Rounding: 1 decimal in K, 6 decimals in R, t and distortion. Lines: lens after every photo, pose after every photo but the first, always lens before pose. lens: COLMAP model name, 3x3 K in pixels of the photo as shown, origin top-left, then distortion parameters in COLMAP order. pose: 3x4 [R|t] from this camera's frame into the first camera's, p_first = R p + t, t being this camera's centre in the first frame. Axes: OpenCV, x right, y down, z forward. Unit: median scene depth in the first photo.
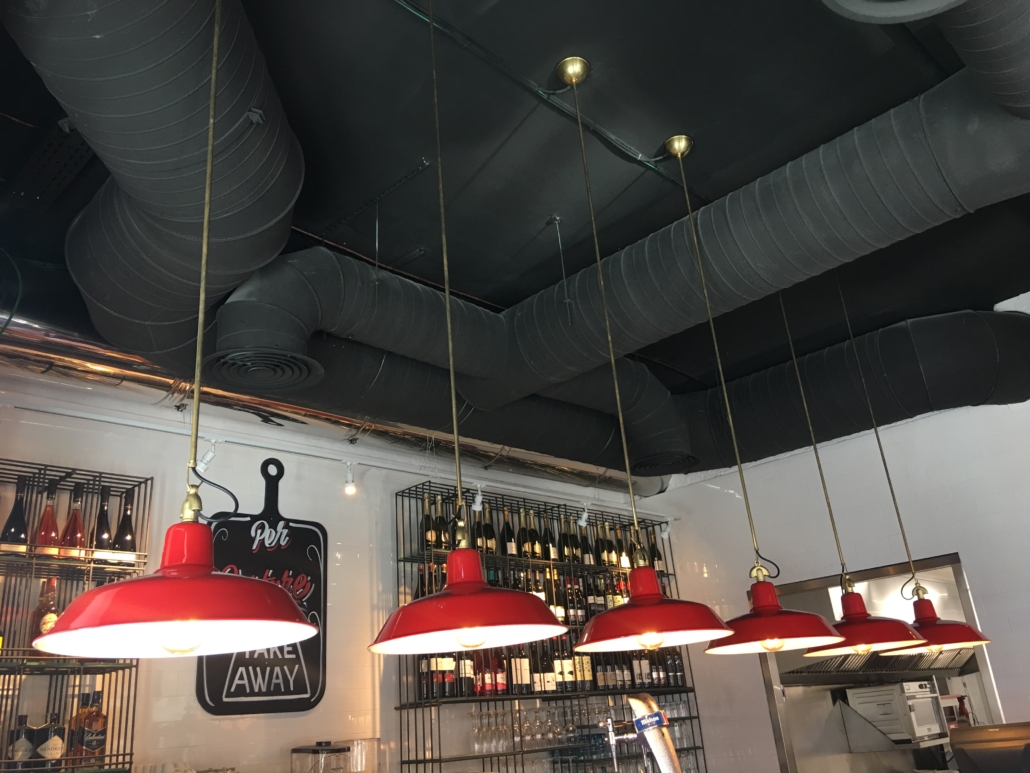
lens RADIAL K [[865.9, 0, 525.1], [0, 865.9, 379.7], [0, 0, 1]] dist [0.085218, -0.044135]
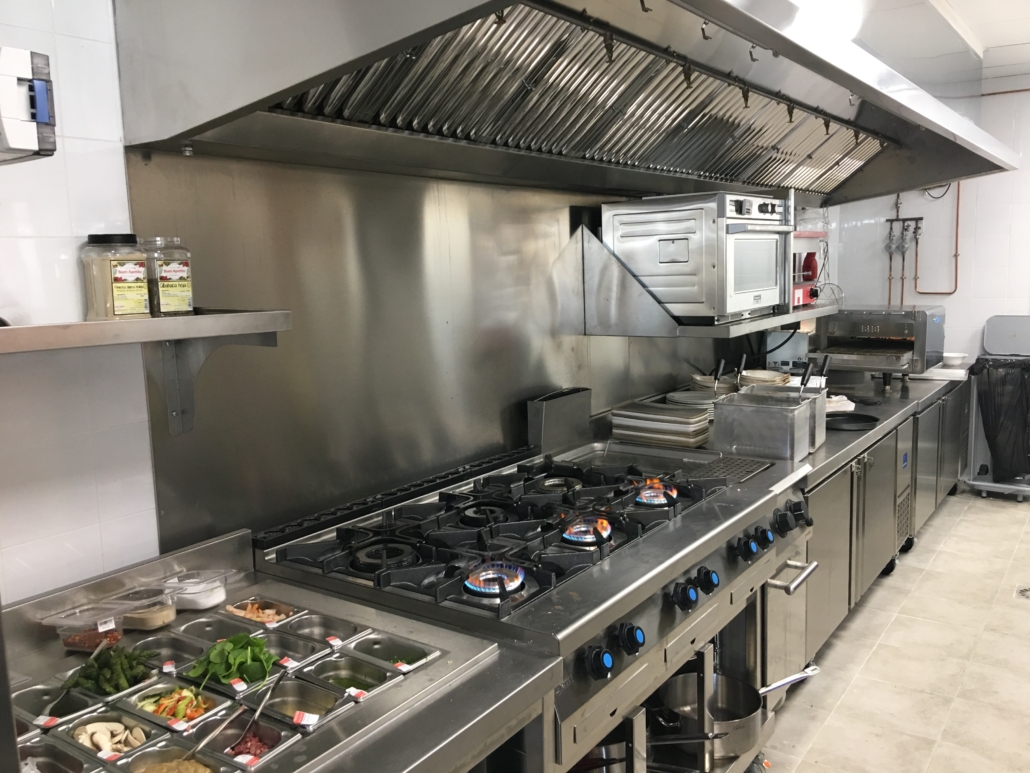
lens RADIAL K [[865.9, 0, 516.3], [0, 865.9, 386.7], [0, 0, 1]] dist [0.085218, -0.044135]
pose [[0.983808, 0.047136, 0.172915, 0.253580], [-0.126528, 0.865967, 0.483829, 0.227979], [-0.126933, -0.497874, 0.857910, 0.595750]]
